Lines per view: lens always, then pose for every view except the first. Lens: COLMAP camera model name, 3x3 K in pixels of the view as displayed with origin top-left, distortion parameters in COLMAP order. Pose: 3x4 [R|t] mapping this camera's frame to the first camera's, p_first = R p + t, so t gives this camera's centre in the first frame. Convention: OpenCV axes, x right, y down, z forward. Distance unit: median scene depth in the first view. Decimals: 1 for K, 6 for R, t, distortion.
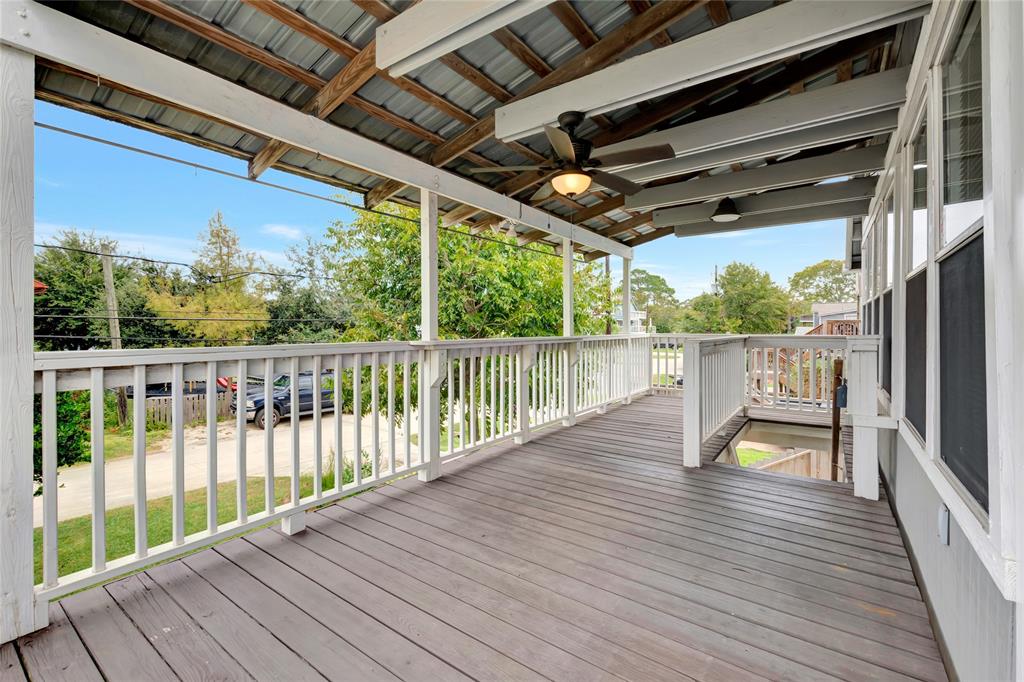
lens RADIAL K [[447.0, 0, 515.2], [0, 447.0, 327.3], [0, 0, 1]] dist [0.006088, 0.000272]
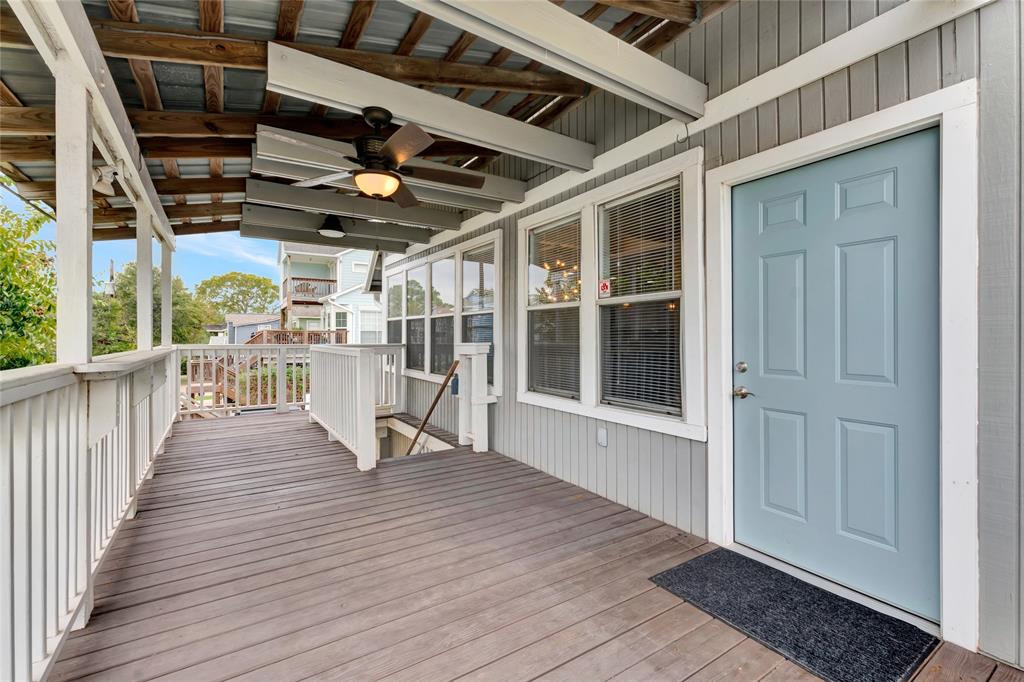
lens RADIAL K [[447.0, 0, 515.2], [0, 447.0, 327.3], [0, 0, 1]] dist [0.006088, 0.000272]
pose [[0.359464, 0.020449, 0.932935, -0.516925], [-0.001014, 0.999768, -0.021523, -0.001693], [-0.933158, 0.006790, 0.359401, 0.320499]]
